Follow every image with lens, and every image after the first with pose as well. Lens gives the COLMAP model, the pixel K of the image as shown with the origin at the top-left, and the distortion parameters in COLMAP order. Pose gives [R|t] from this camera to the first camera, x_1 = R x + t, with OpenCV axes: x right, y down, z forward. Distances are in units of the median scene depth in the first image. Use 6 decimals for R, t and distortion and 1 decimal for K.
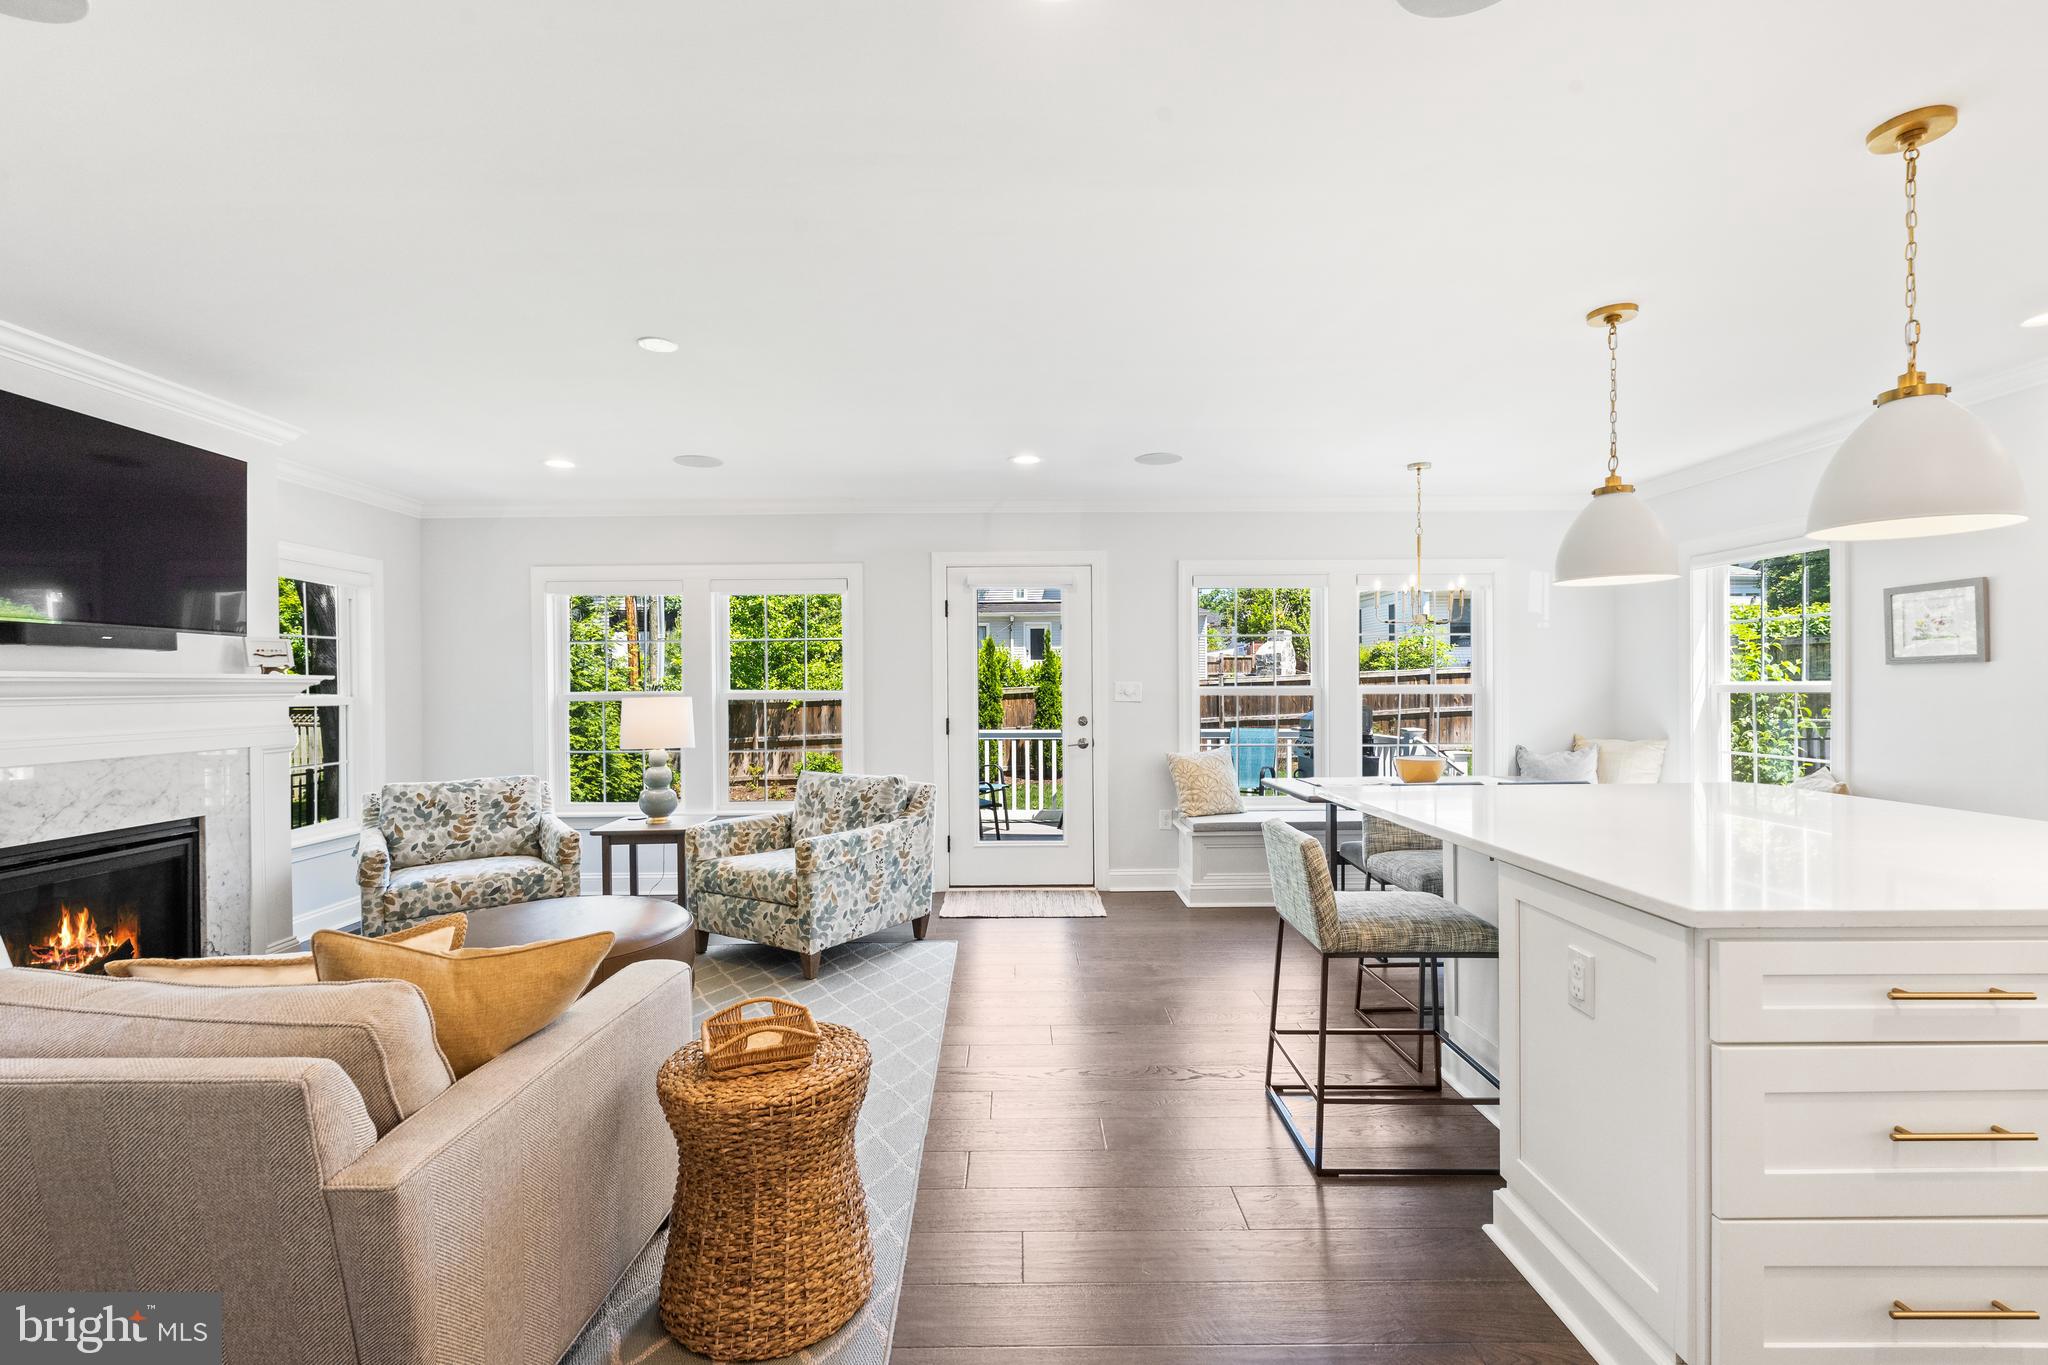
lens RADIAL K [[924.0, 0, 1032.3], [0, 924.0, 691.7], [0, 0, 1]] dist [-0.000425, 0.001427]
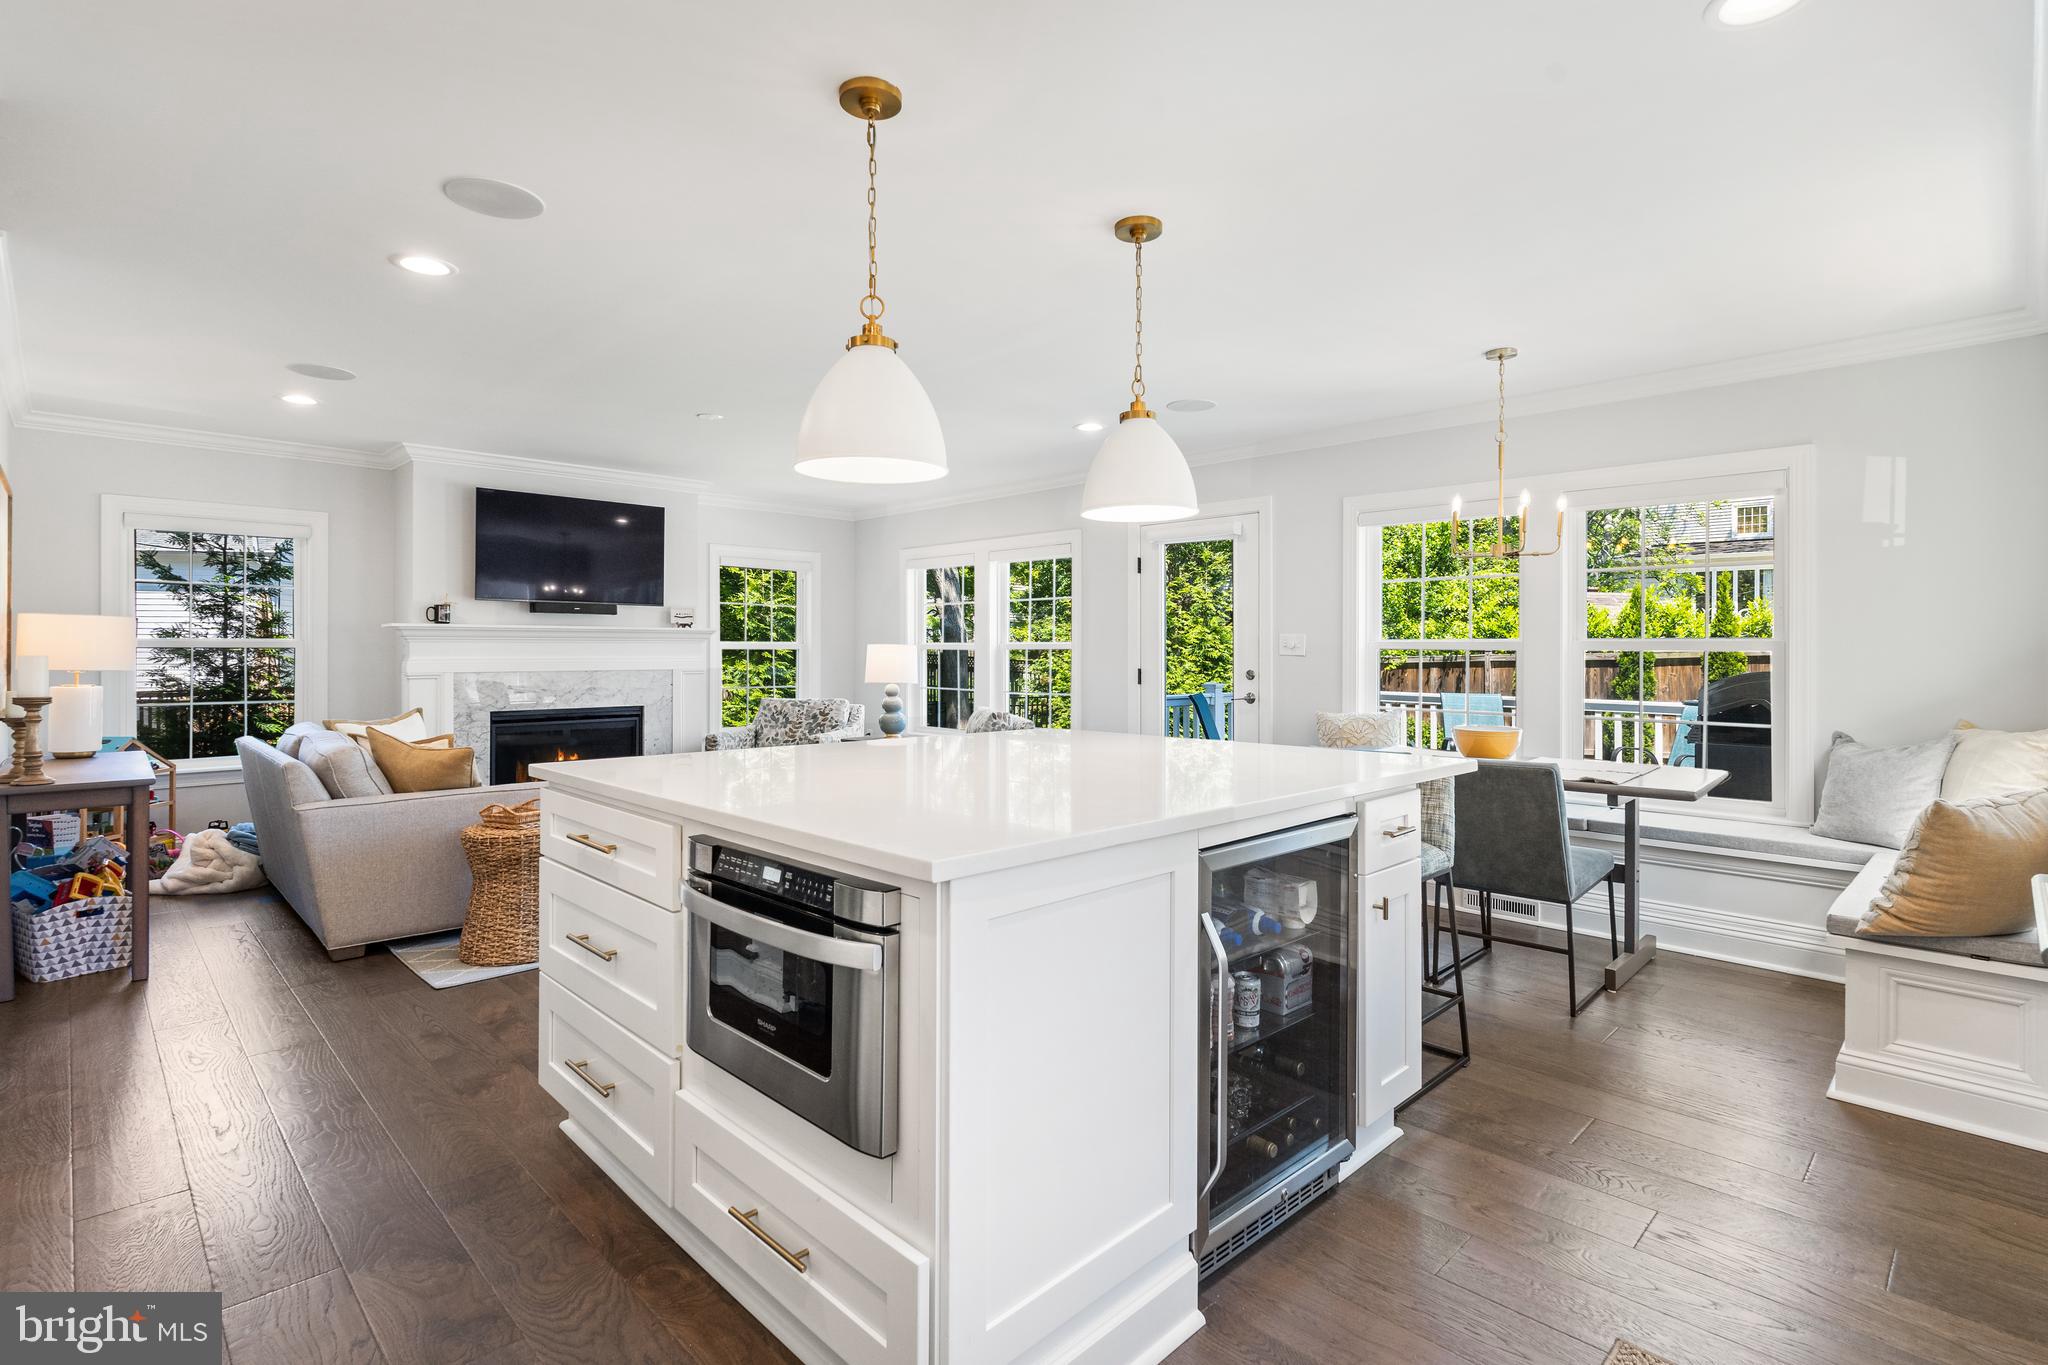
lens RADIAL K [[986.0, 0, 1018.4], [0, 986.0, 665.7], [0, 0, 1]] dist [0.006727, 0.000736]
pose [[0.693664, 0.023656, -0.719910, 0.798978], [-0.012741, 0.999707, 0.020574, 0.004911], [0.720186, -0.005099, 0.693762, 0.150514]]
